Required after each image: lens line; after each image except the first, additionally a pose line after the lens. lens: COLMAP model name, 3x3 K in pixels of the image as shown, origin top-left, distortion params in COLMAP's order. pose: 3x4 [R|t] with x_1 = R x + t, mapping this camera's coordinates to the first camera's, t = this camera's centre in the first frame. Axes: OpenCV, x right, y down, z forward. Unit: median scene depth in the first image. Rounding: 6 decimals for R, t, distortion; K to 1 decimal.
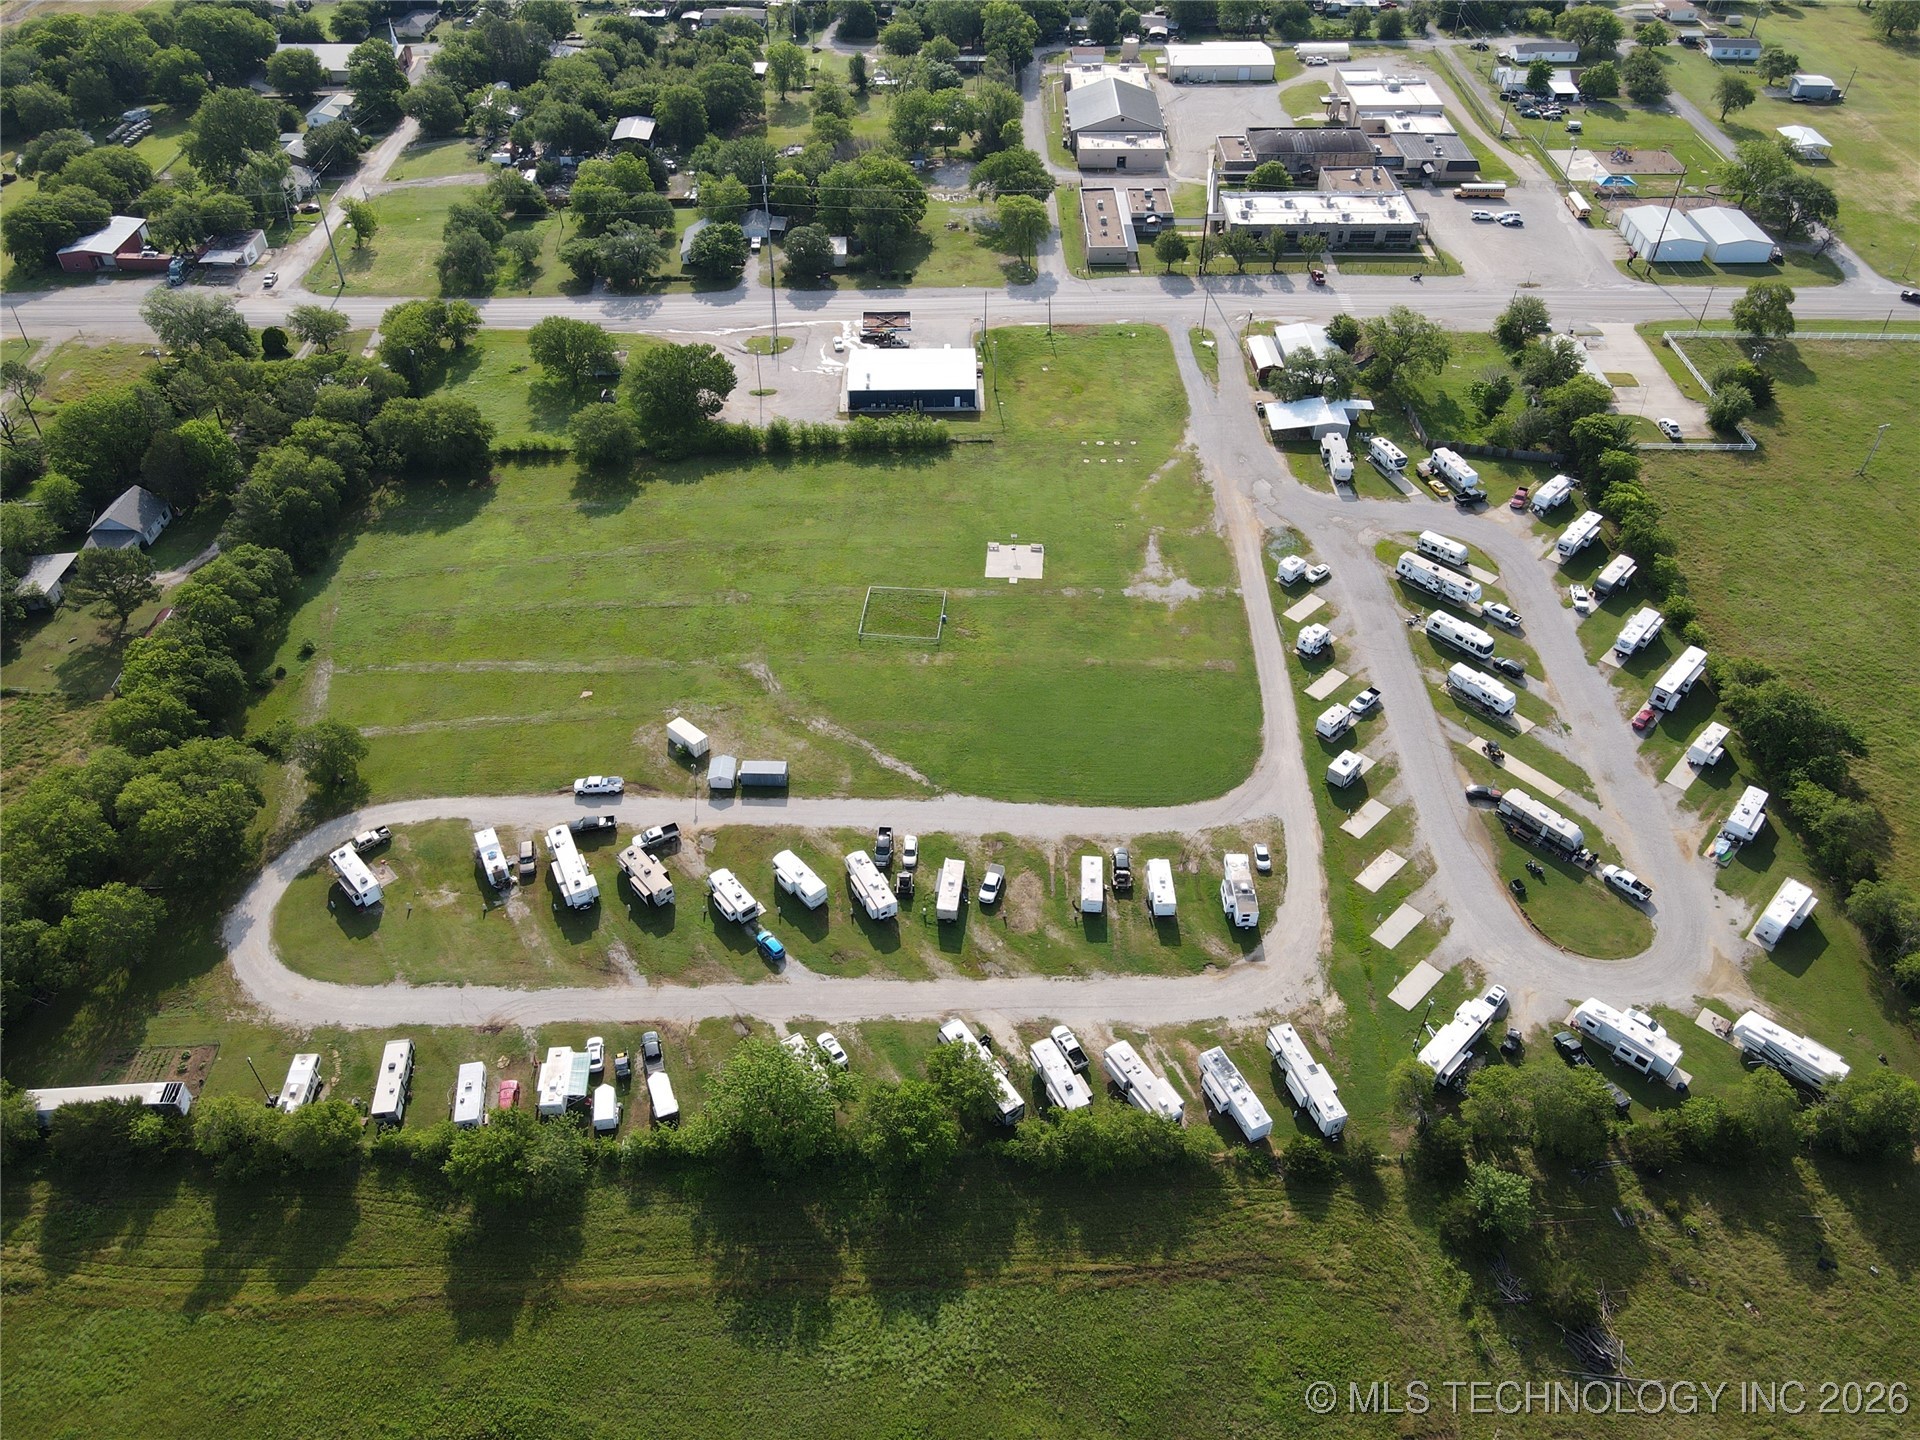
lens RADIAL K [[1411.8, 0, 947.0], [0, 1411.8, 716.9], [0, 0, 1]] dist [-0.005296, 0.028646]
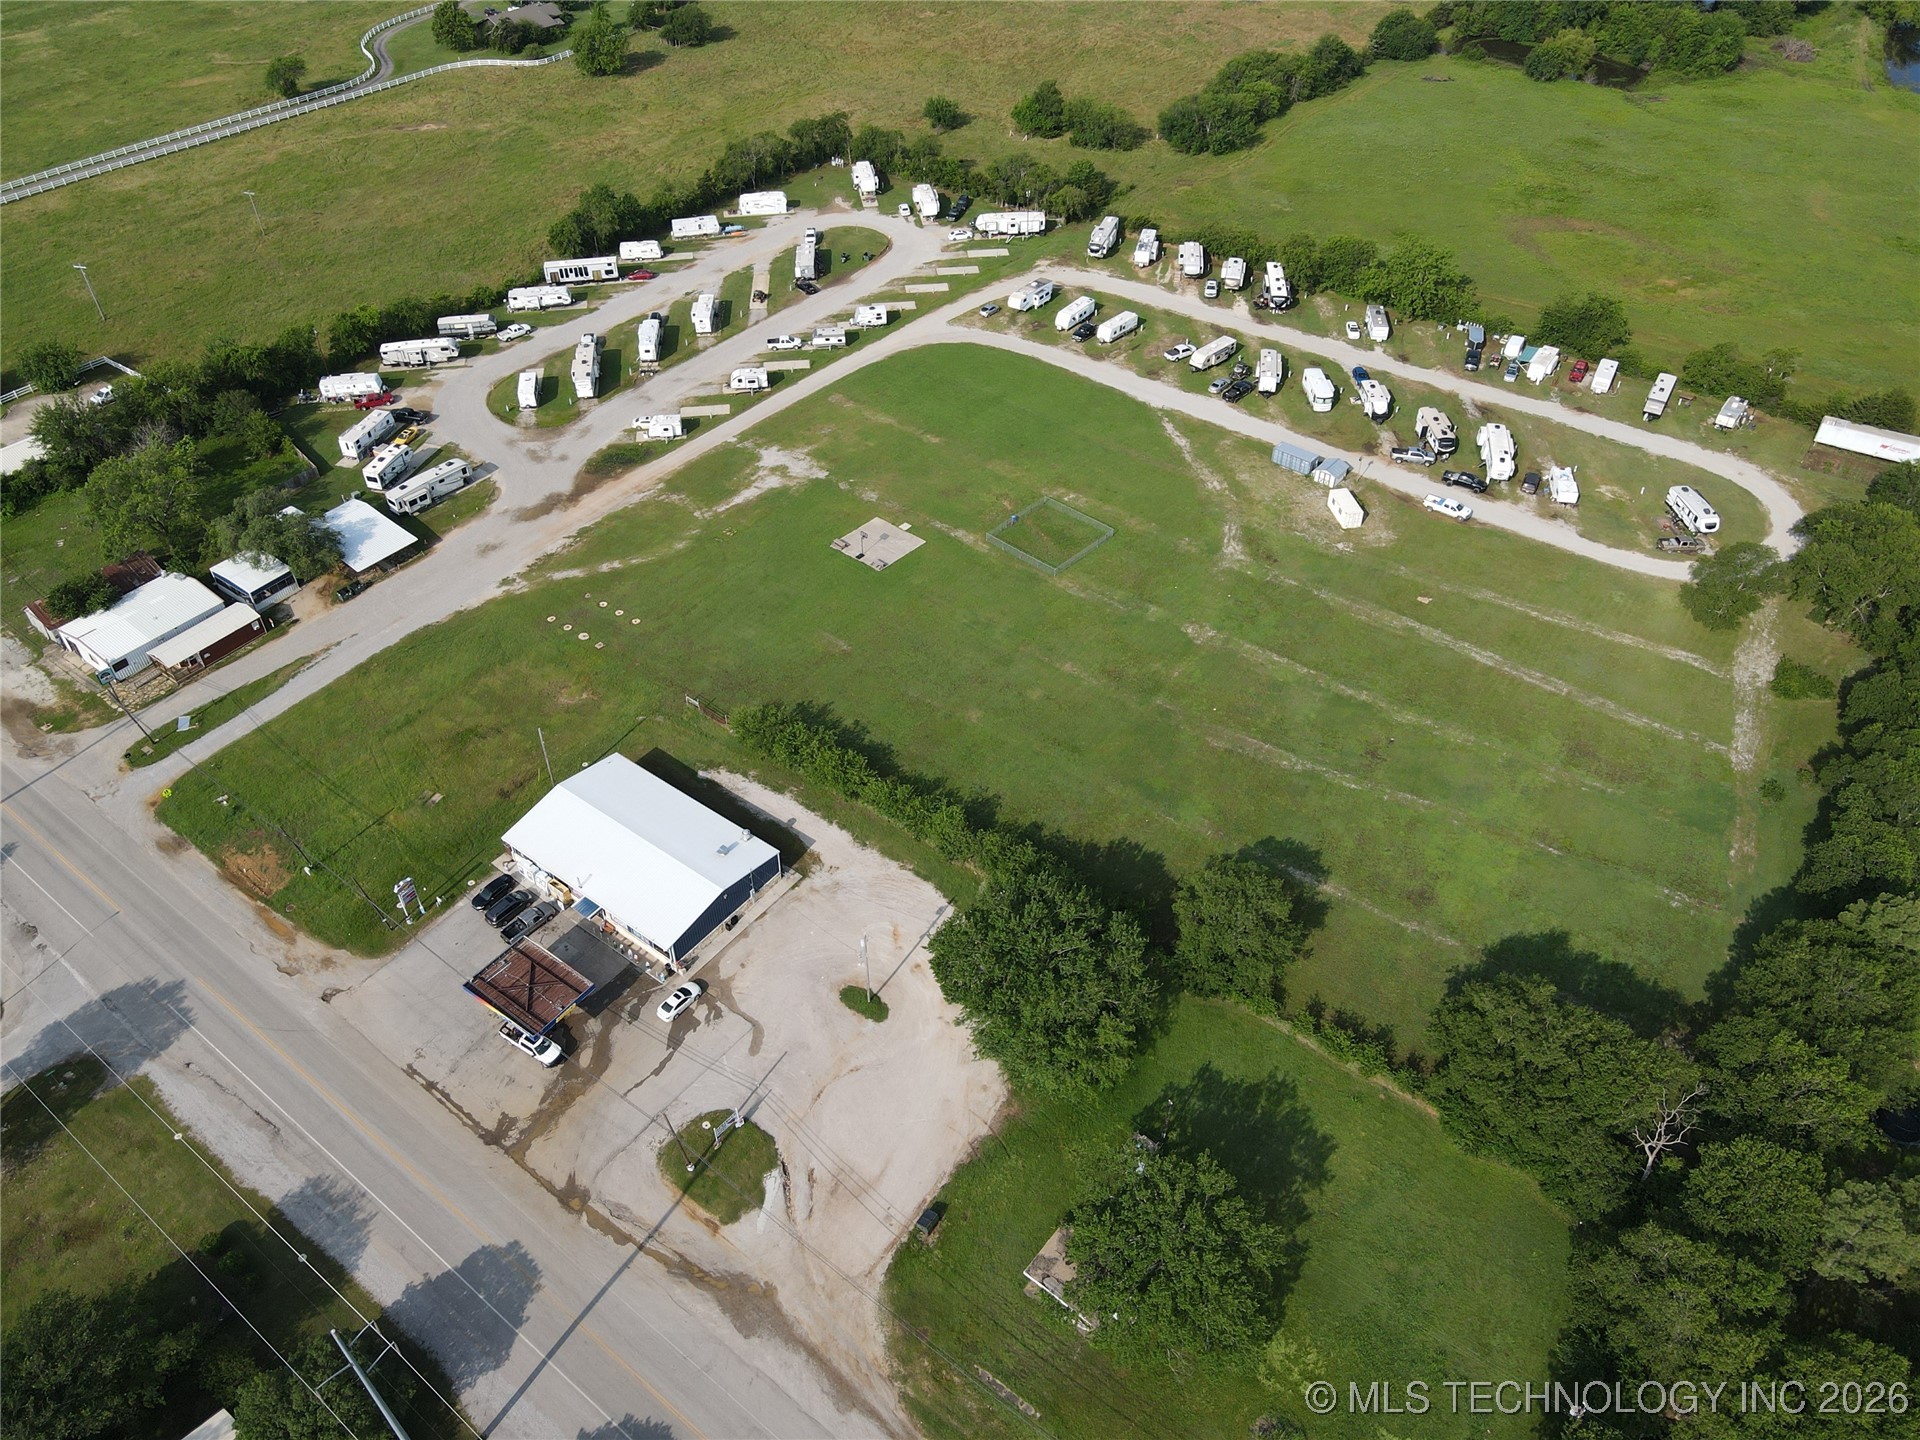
lens RADIAL K [[1411.8, 0, 947.0], [0, 1411.8, 716.9], [0, 0, 1]] dist [-0.005296, 0.028646]
pose [[-0.792252, -0.398370, 0.462210, -0.490098], [0.415116, 0.203309, 0.886760, -0.971706], [-0.447231, 0.894408, 0.004298, 1.286596]]
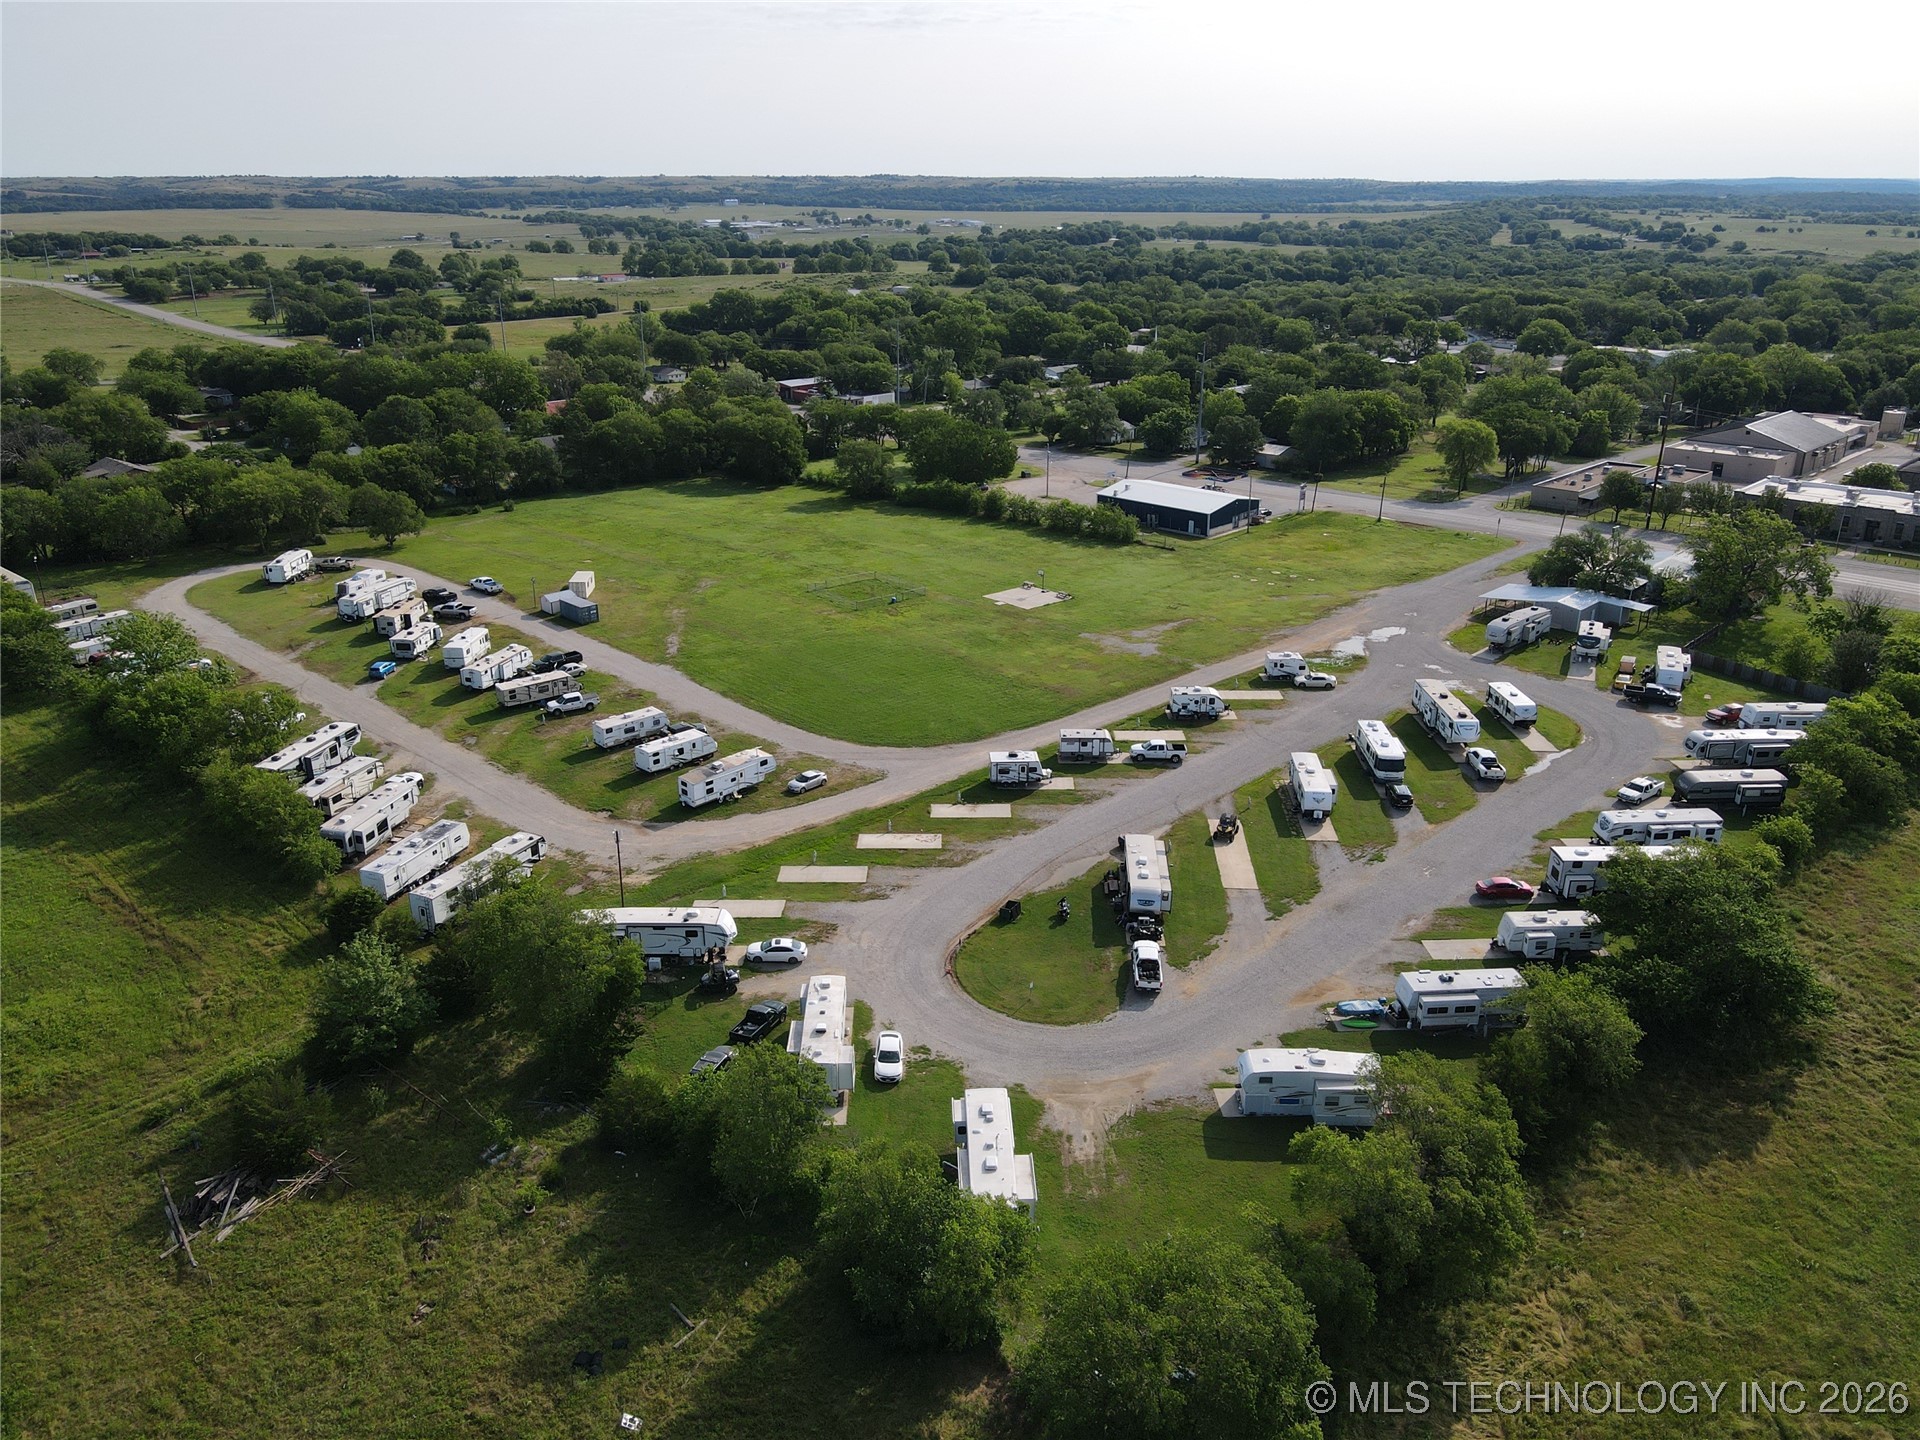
lens RADIAL K [[1411.8, 0, 947.0], [0, 1411.8, 716.9], [0, 0, 1]] dist [-0.005296, 0.028646]
pose [[0.708134, 0.249288, -0.660607, 0.731826], [-0.469573, 0.864980, -0.176946, 0.159469], [0.527302, 0.435505, 0.729581, 0.442738]]
